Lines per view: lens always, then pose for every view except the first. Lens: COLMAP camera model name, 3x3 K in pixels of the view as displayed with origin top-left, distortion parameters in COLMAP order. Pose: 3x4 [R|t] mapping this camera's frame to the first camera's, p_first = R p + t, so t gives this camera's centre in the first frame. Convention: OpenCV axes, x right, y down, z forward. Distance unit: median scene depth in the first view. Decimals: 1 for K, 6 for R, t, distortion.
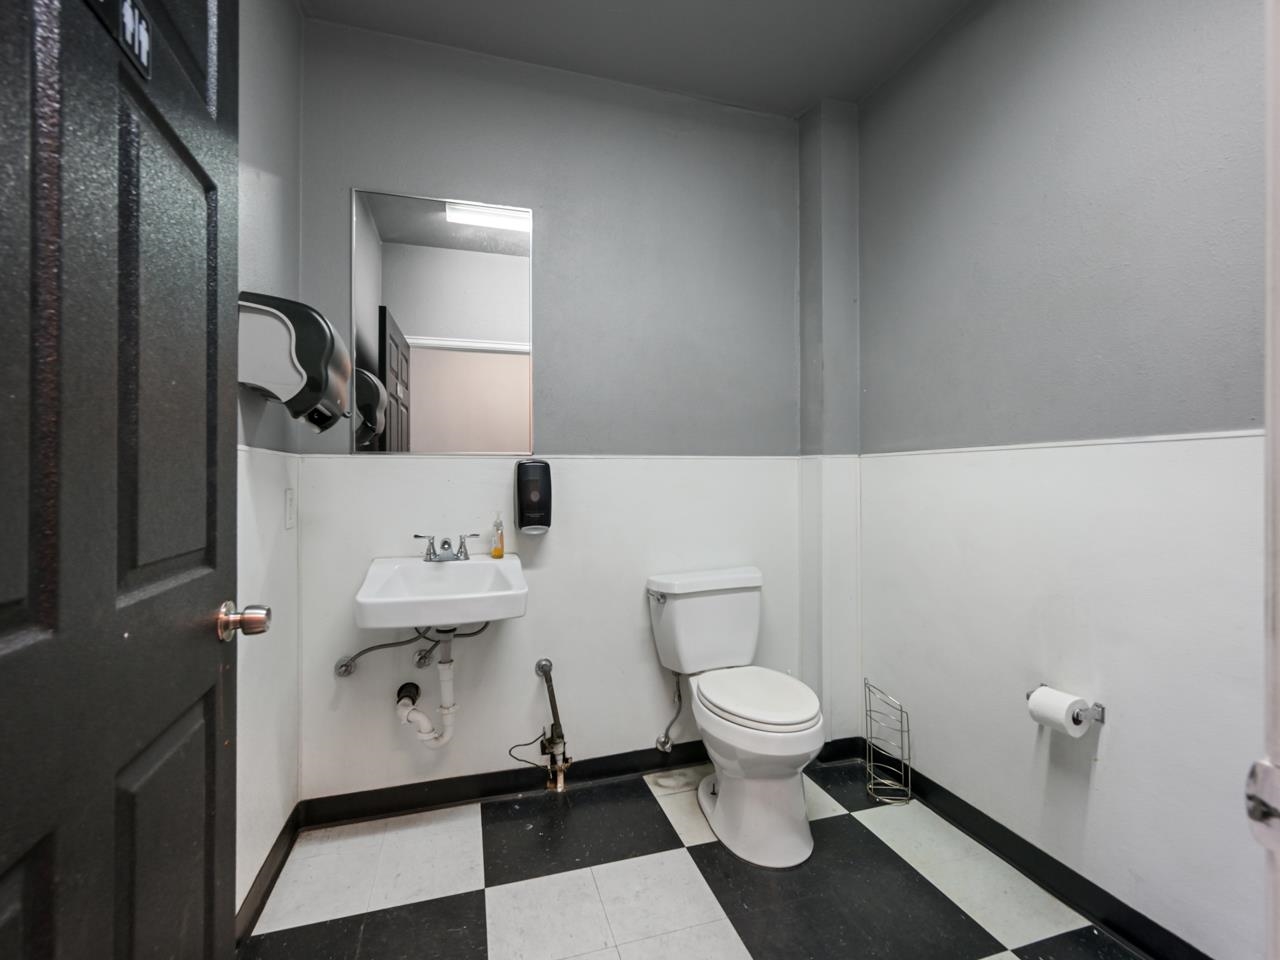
lens RADIAL K [[575.7, 0, 640.0], [0, 575.7, 480.0], [0, 0, 1]] dist [-0.007166, -0.000080]
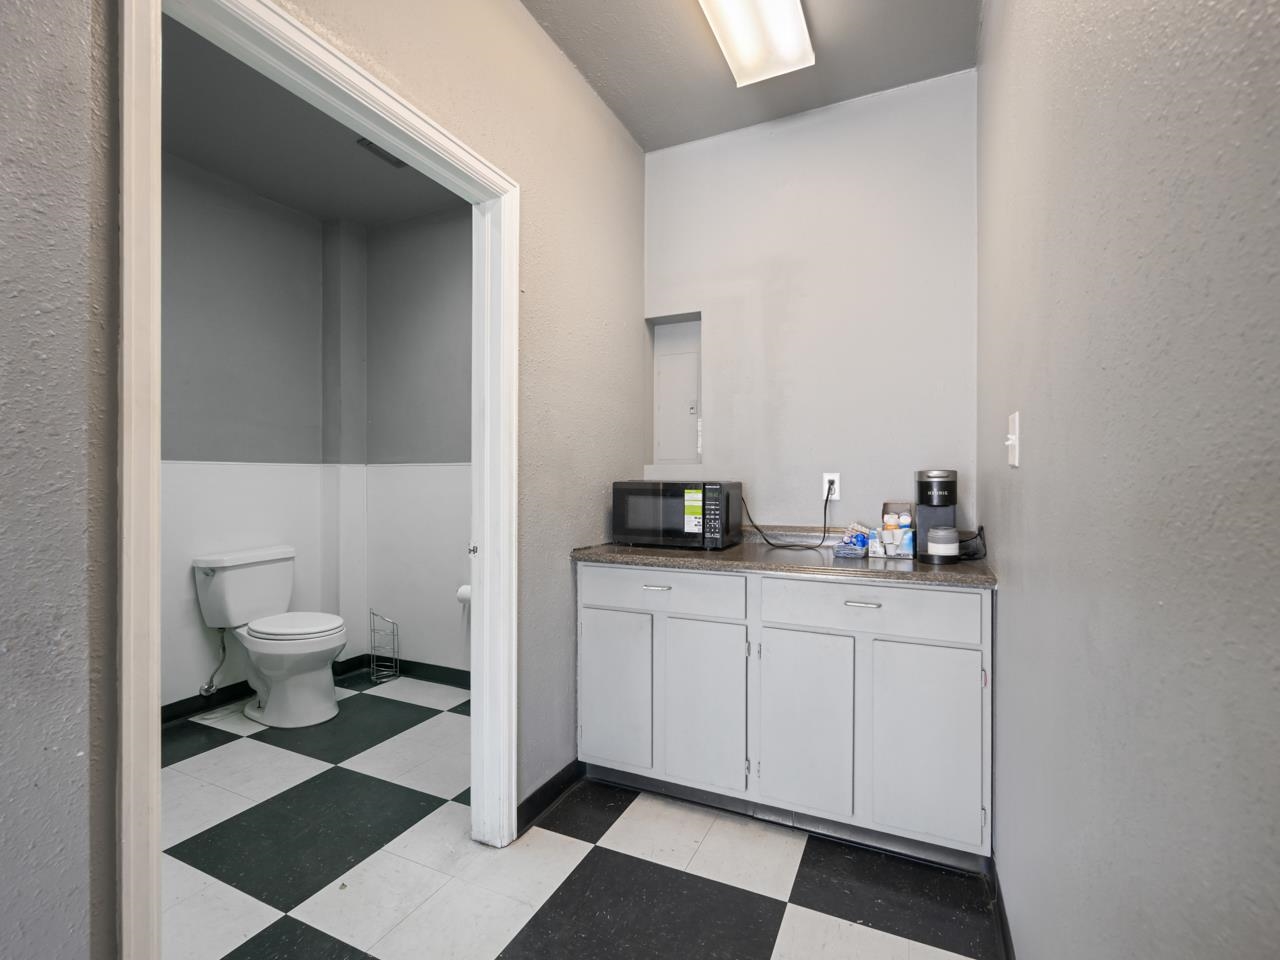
lens RADIAL K [[575.7, 0, 640.0], [0, 575.7, 480.0], [0, 0, 1]] dist [-0.007166, -0.000080]
pose [[0.670707, 0.004590, 0.741709, -0.264747], [-0.004320, 0.999988, -0.002282, -0.002919], [-0.741710, -0.001674, 0.670718, -0.564612]]
